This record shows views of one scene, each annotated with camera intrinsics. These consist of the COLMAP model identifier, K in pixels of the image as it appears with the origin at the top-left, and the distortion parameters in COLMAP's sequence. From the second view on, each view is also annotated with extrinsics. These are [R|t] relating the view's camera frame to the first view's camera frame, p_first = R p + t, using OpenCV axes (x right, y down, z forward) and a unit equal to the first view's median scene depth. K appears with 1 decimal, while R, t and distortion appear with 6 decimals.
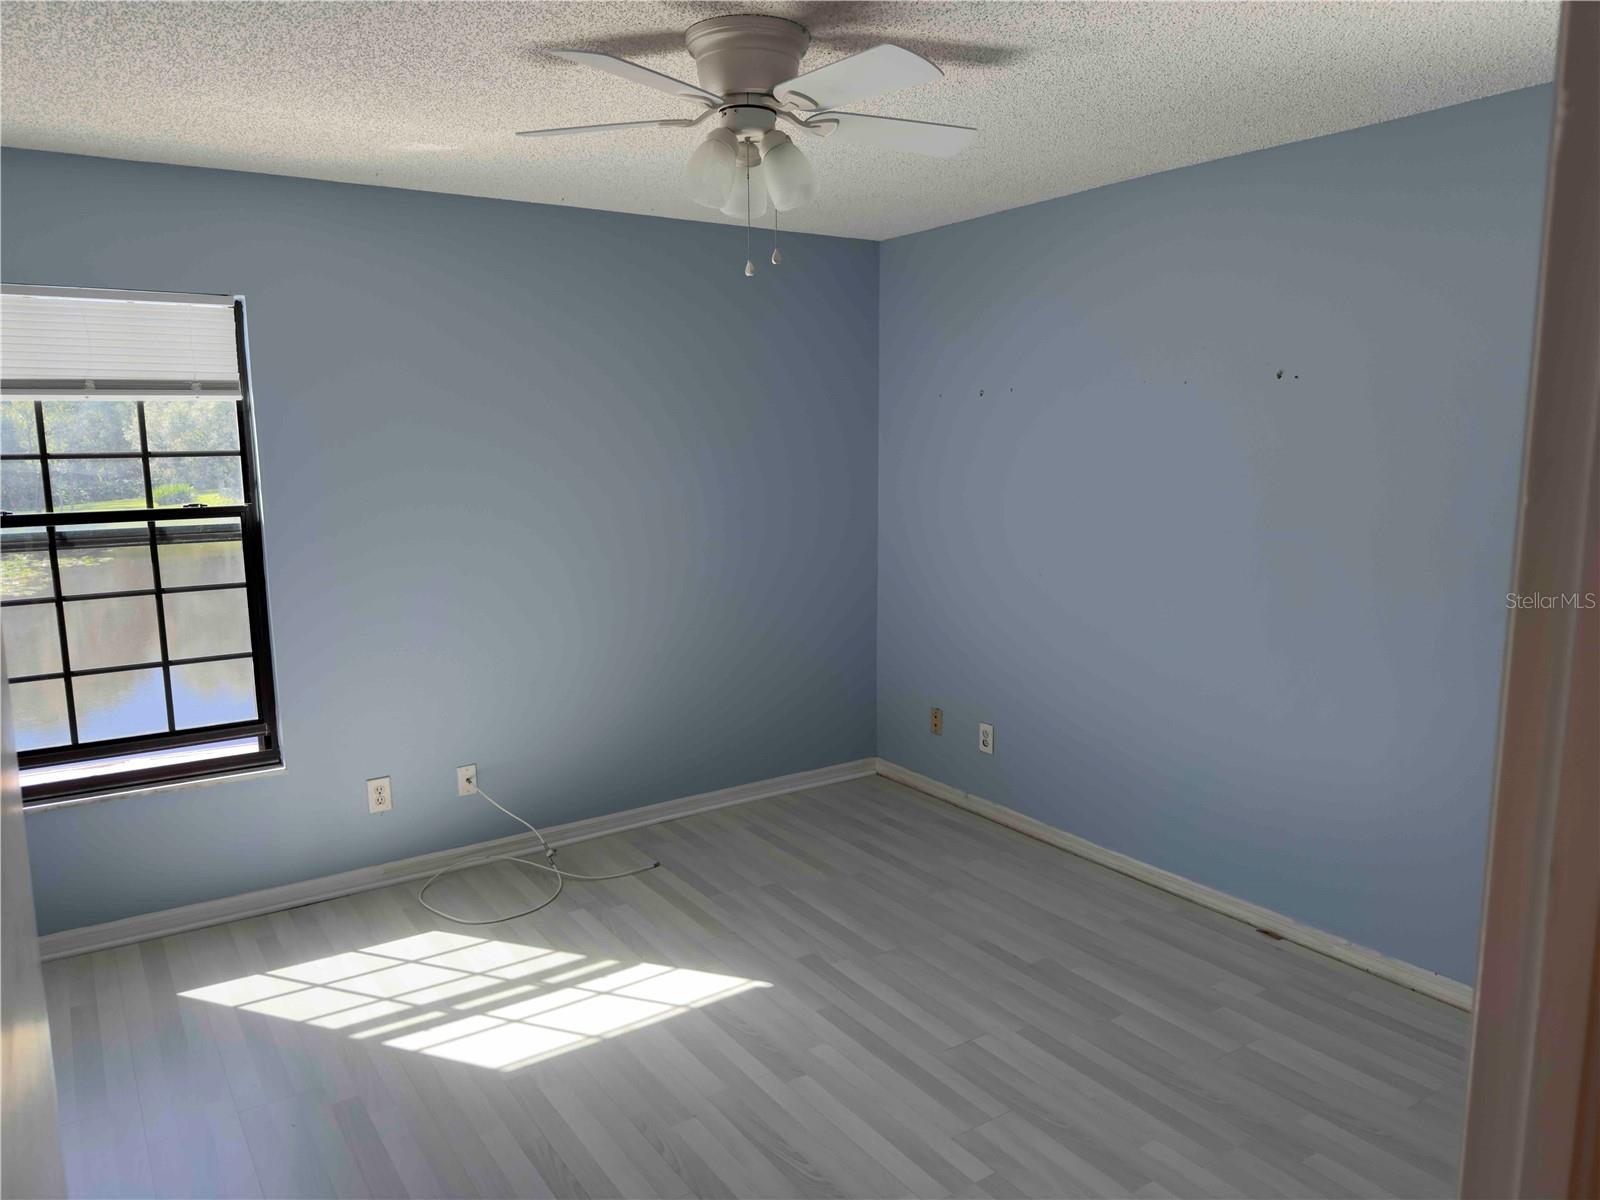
lens RADIAL K [[1125.5, 0, 800.0], [0, 1125.5, 600.0], [0, 0, 1]] dist [0.077738, -0.103594]
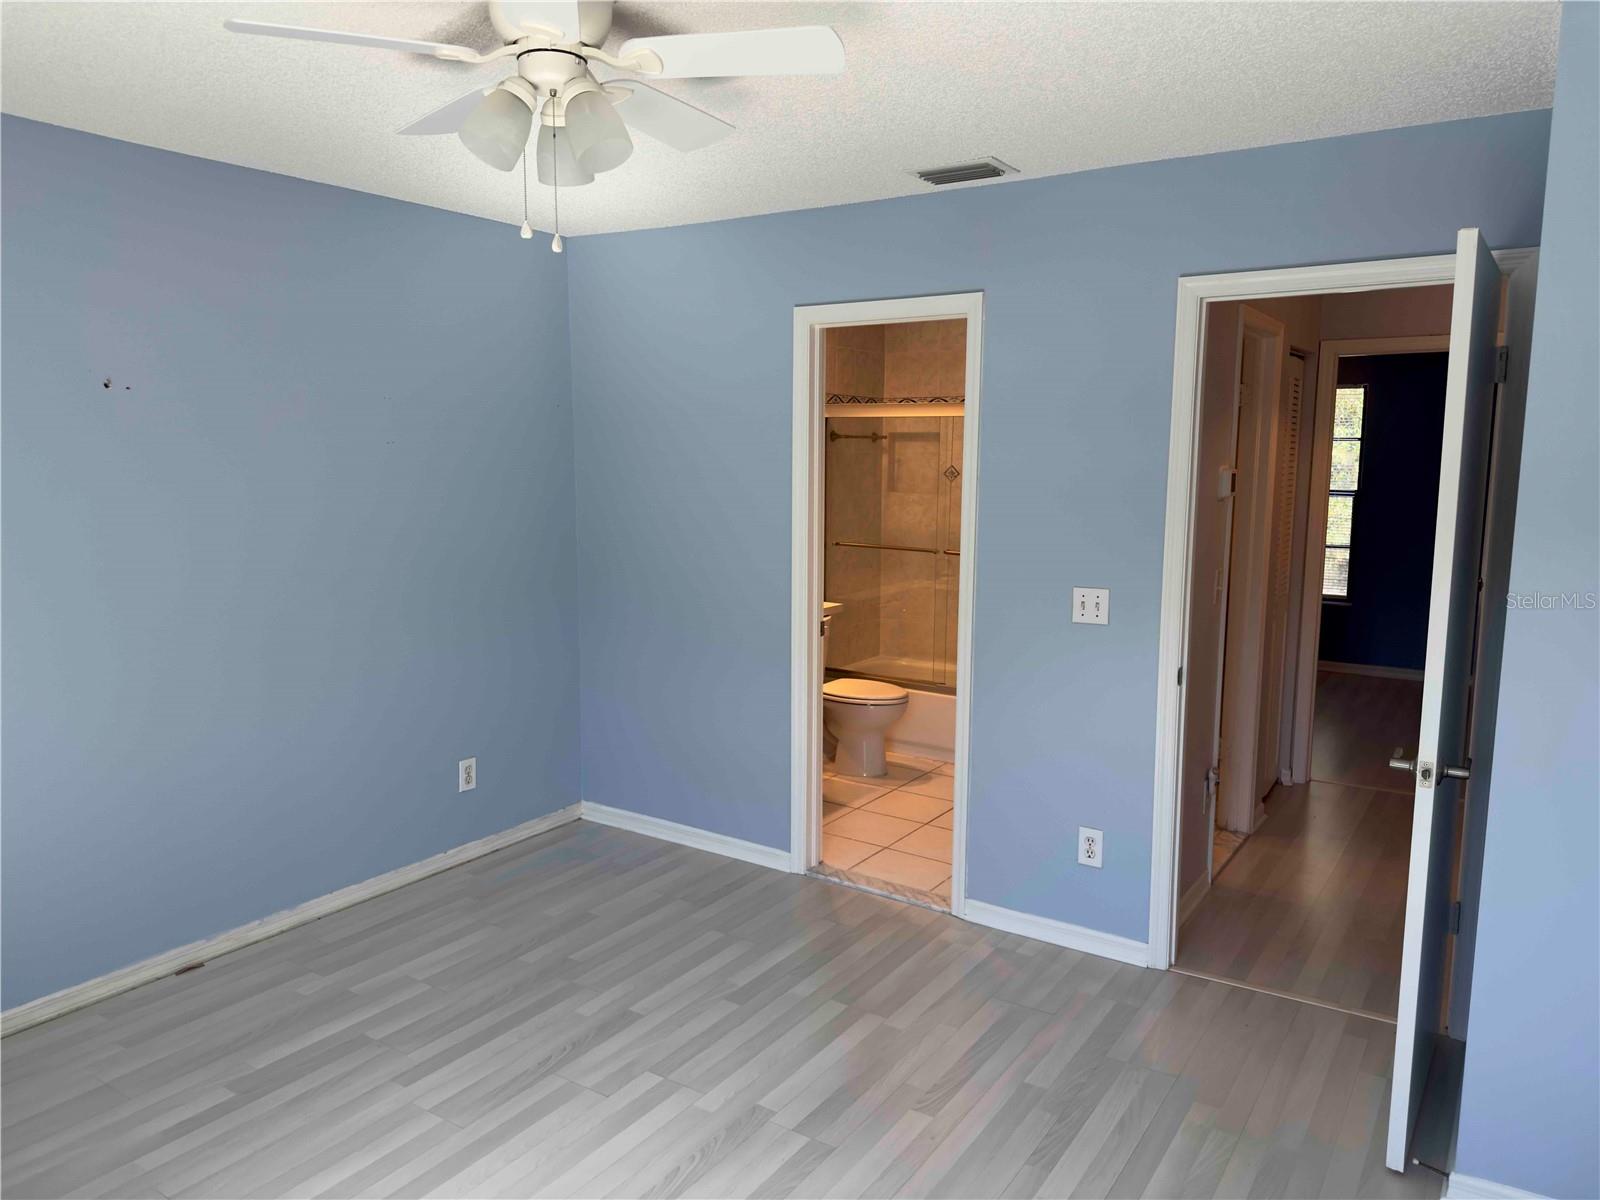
lens RADIAL K [[1125.5, 0, 800.0], [0, 1125.5, 600.0], [0, 0, 1]] dist [0.077738, -0.103594]
pose [[-0.379718, -0.116494, 0.917738, -0.702108], [0.136629, 0.974099, 0.180179, -0.125256], [-0.914957, 0.193807, -0.353967, 0.906474]]
